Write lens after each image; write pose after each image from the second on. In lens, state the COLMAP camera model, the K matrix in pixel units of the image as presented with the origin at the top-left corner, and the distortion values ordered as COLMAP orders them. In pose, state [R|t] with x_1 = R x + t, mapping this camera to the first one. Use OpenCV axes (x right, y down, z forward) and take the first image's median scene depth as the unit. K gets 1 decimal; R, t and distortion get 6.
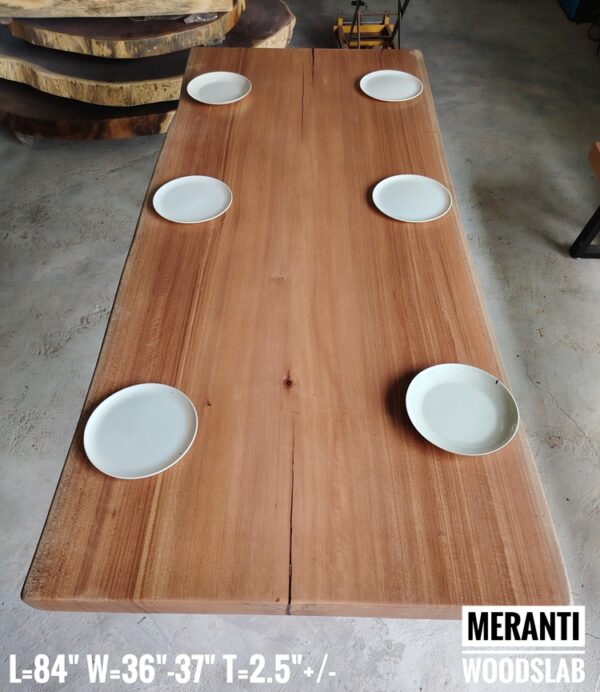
lens RADIAL K [[550.1, 0, 289.5], [0, 550.1, 361.1], [0, 0, 1]] dist [0.013236, -0.010318]
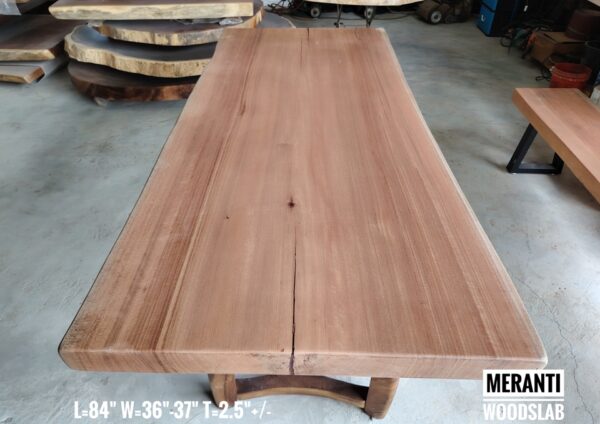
lens RADIAL K [[431.4, 0, 284.2], [0, 431.4, 193.1], [0, 0, 1]] dist [0.012718, -0.017223]
pose [[0.999853, -0.001484, -0.017080, -0.001540], [-0.003049, 0.964969, -0.262346, 0.215526], [0.016871, 0.262360, 0.964823, 0.036615]]
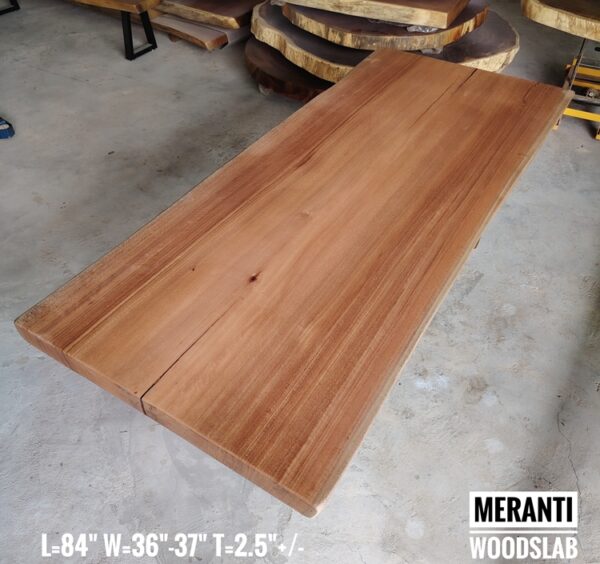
lens RADIAL K [[545.6, 0, 302.5], [0, 545.6, 276.5], [0, 0, 1]] dist [0.020715, 0.000000]
pose [[0.859137, 0.355638, -0.367976, 0.447848], [-0.401514, 0.914270, -0.053827, 0.045253], [0.317286, 0.193992, 0.928276, -0.117615]]
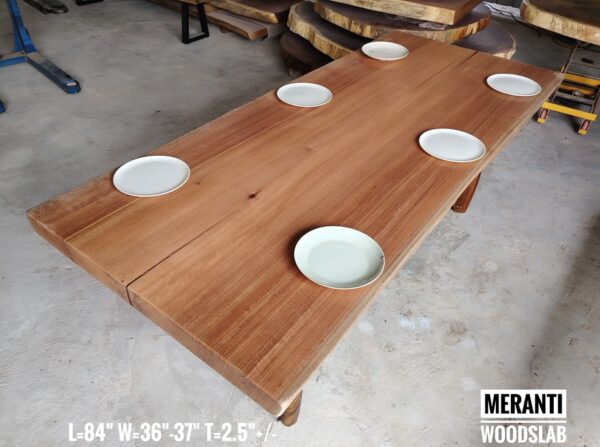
lens RADIAL K [[446.8, 0, 303.3], [0, 446.8, 234.2], [0, 0, 1]] dist [0.015820, -0.002265]
pose [[0.810790, 0.412961, -0.414827, 0.477673], [-0.482373, 0.872844, -0.073891, 0.114649], [0.331565, 0.260012, 0.906895, 0.045320]]
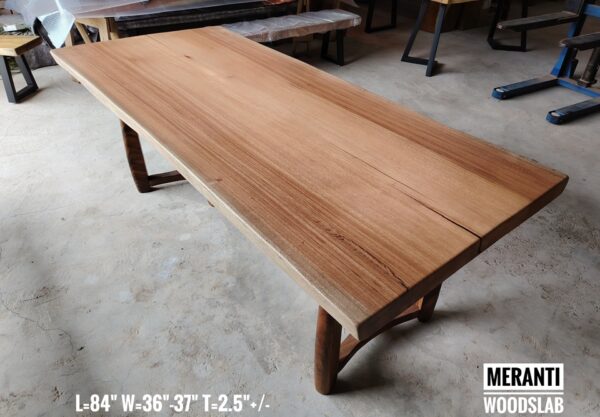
lens RADIAL K [[436.1, 0, 330.1], [0, 436.1, 212.9], [0, 0, 1]] dist [0.003325, 0.000703]
pose [[-0.731781, 0.382948, -0.563780, 0.636867], [-0.560890, 0.131535, 0.817375, -1.293666], [0.387168, 0.914357, 0.118537, 1.259870]]
